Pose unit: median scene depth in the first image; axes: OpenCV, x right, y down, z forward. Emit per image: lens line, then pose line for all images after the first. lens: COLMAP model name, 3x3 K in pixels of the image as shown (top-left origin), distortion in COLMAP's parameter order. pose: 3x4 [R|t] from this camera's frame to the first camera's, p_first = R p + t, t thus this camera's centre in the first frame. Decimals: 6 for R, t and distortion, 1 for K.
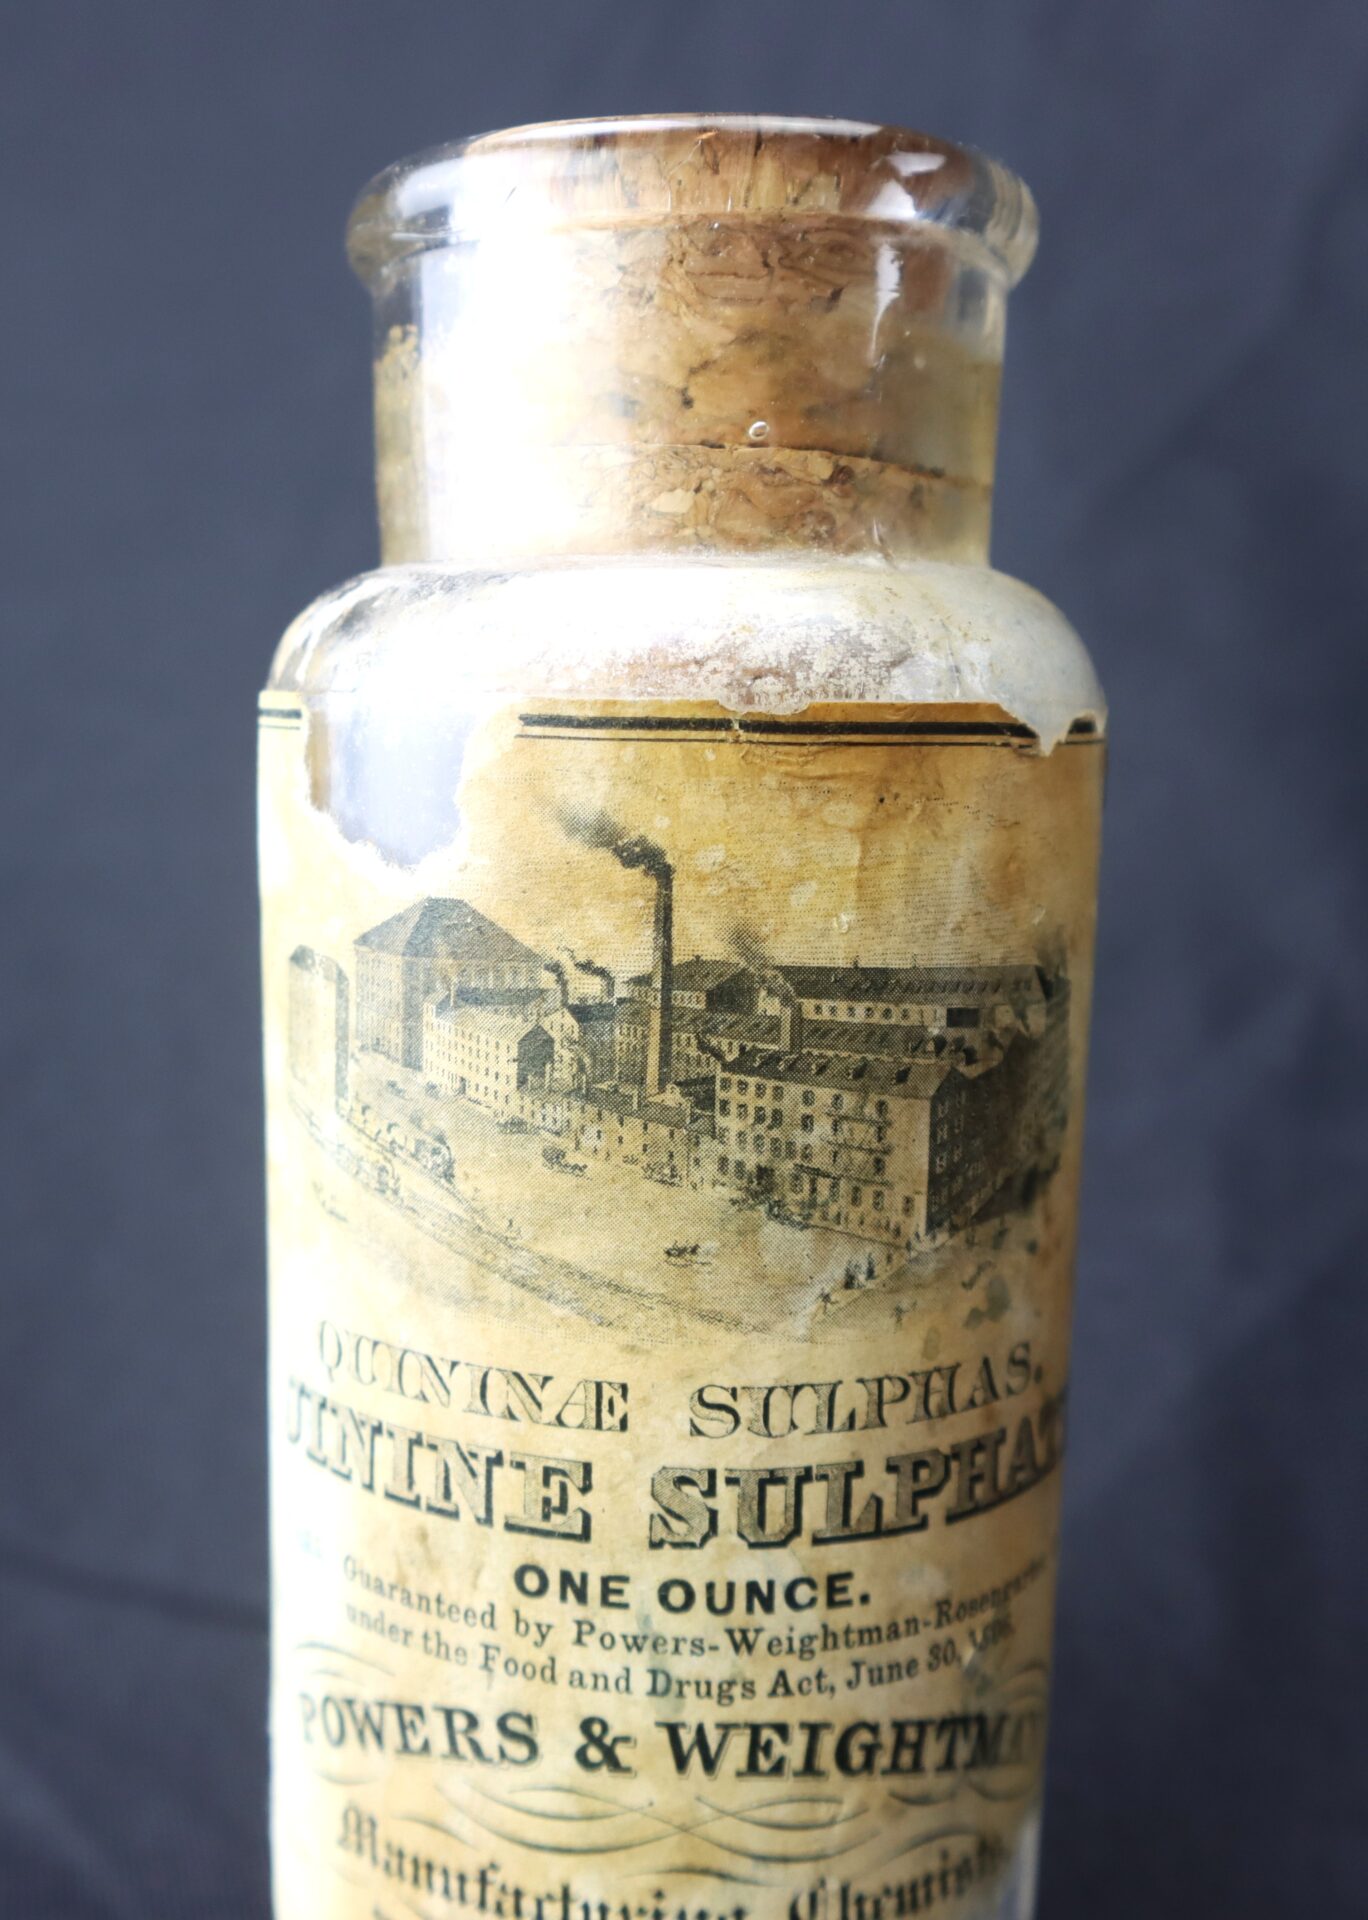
lens RADIAL K [[2319.9, 0, 381.1], [0, 2319.9, 842.0], [0, 0, 1]] dist [-0.118899, 0.110475]
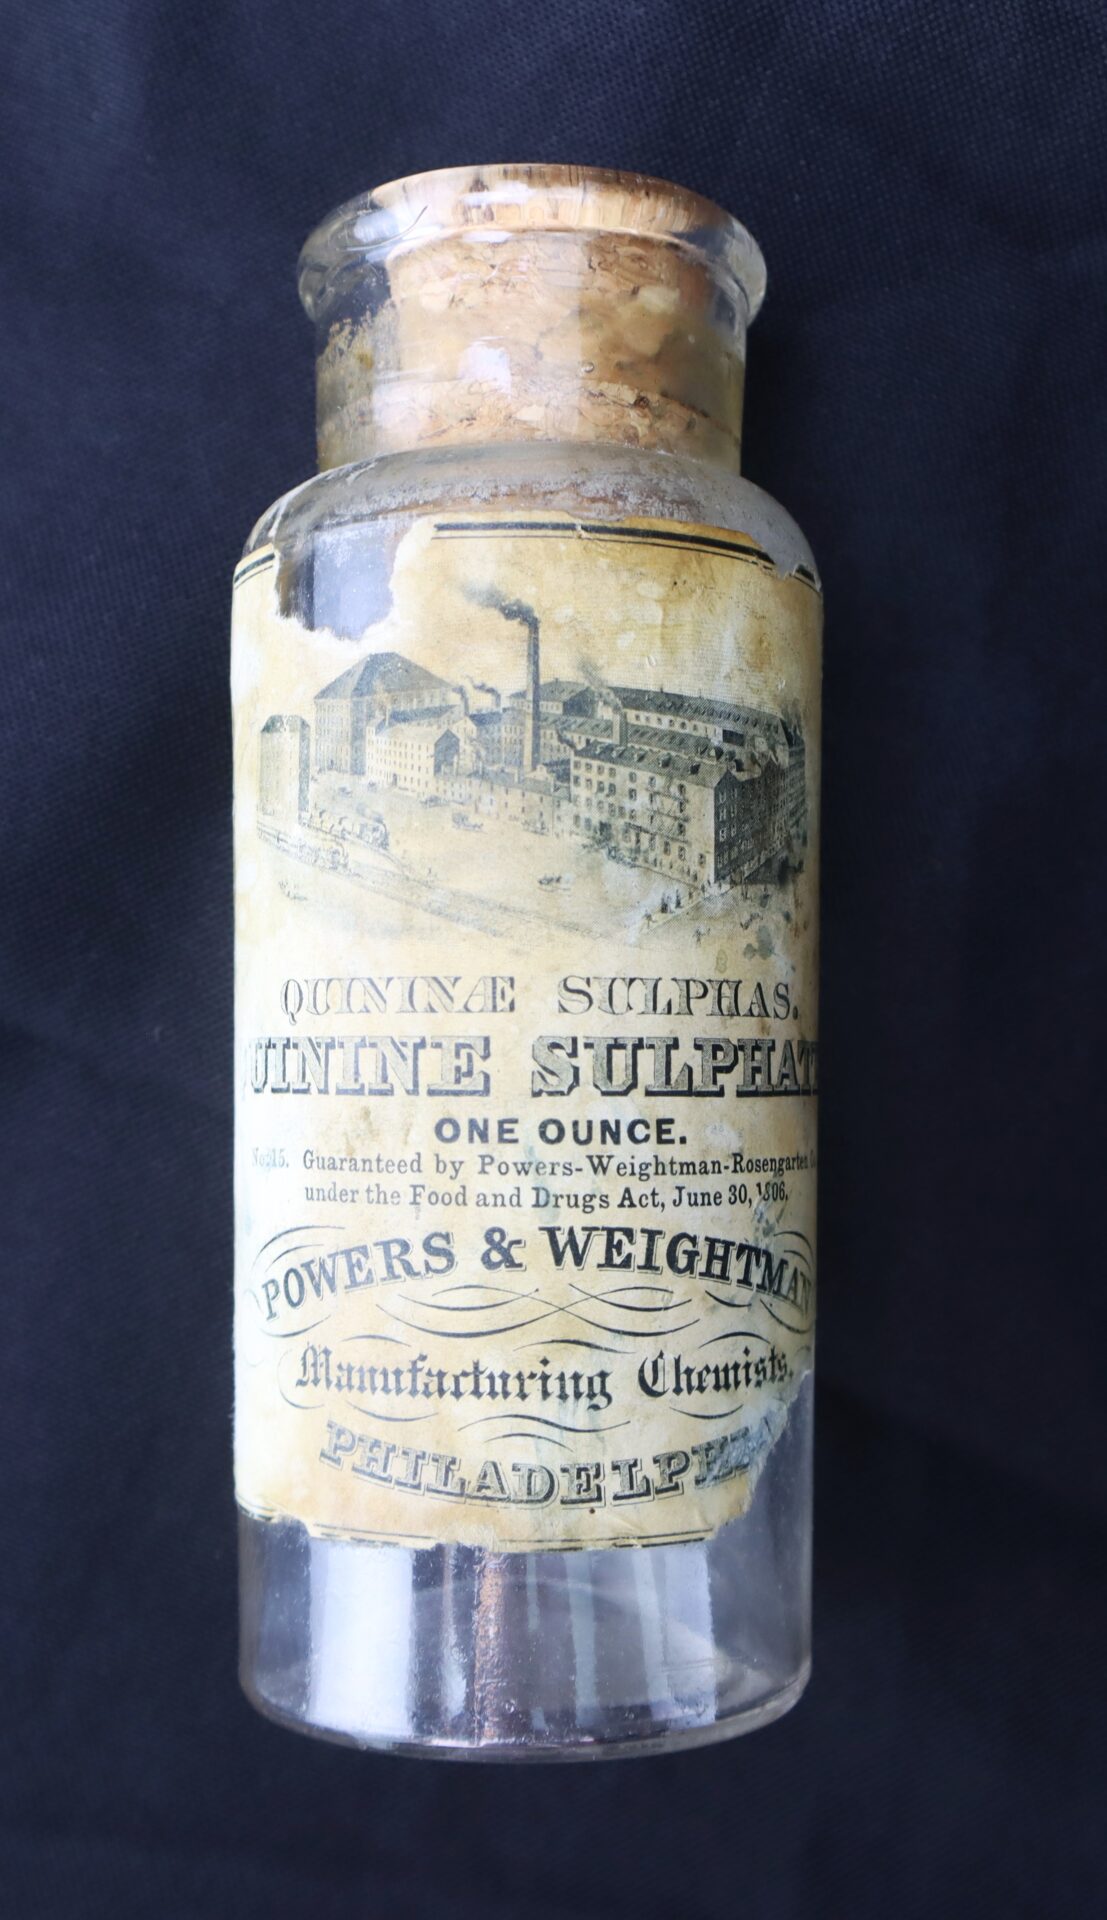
lens RADIAL K [[2258.9, 0, 578.2], [0, 2258.9, 861.6], [0, 0, 1]] dist [-0.111301, 0.008851]
pose [[0.982781, 0.011224, 0.184432, -0.111462], [0.021404, 0.984518, -0.173970, 0.404359], [-0.183529, 0.174922, 0.967326, -0.368704]]
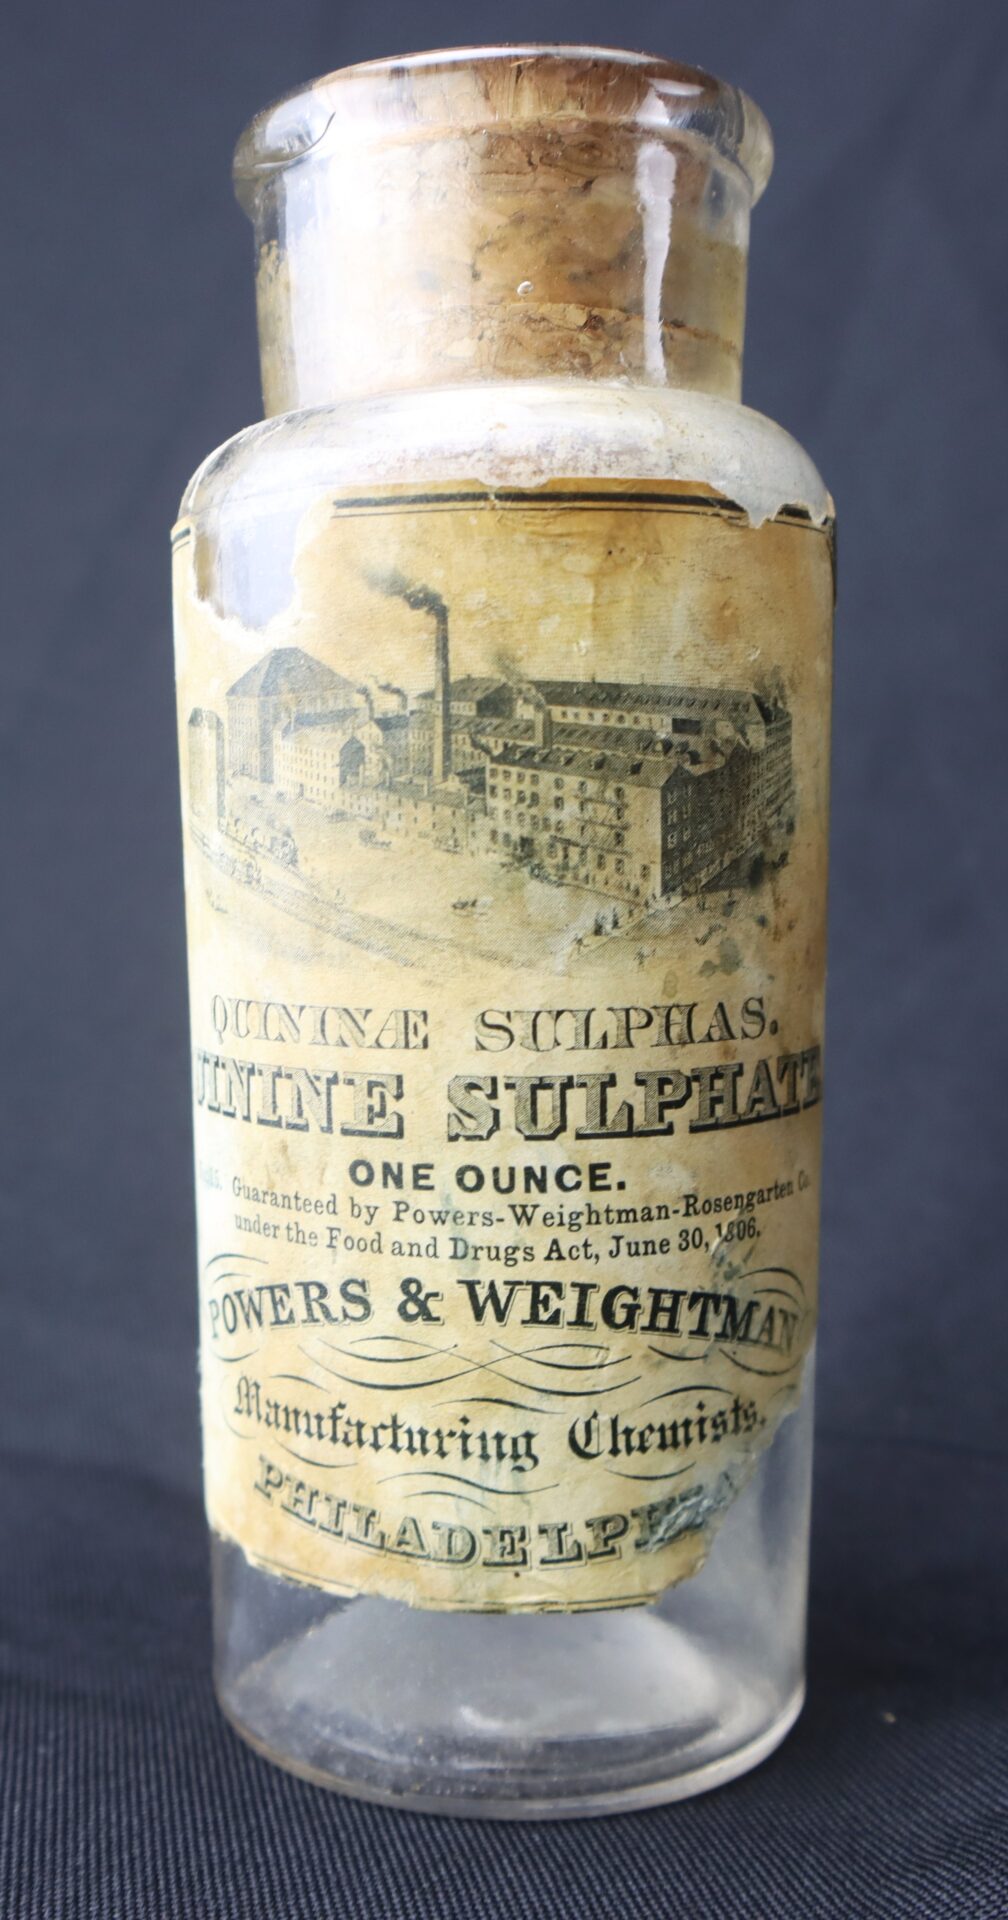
lens RADIAL K [[2149.2, 0, 282.2], [0, 2149.2, 971.0], [0, 0, 1]] dist [-0.116908, 0.059043]
pose [[0.993278, -0.016504, -0.114568, 0.163036], [0.017082, 0.999846, 0.004064, 0.204017], [0.114483, -0.005994, 0.993407, -0.210616]]
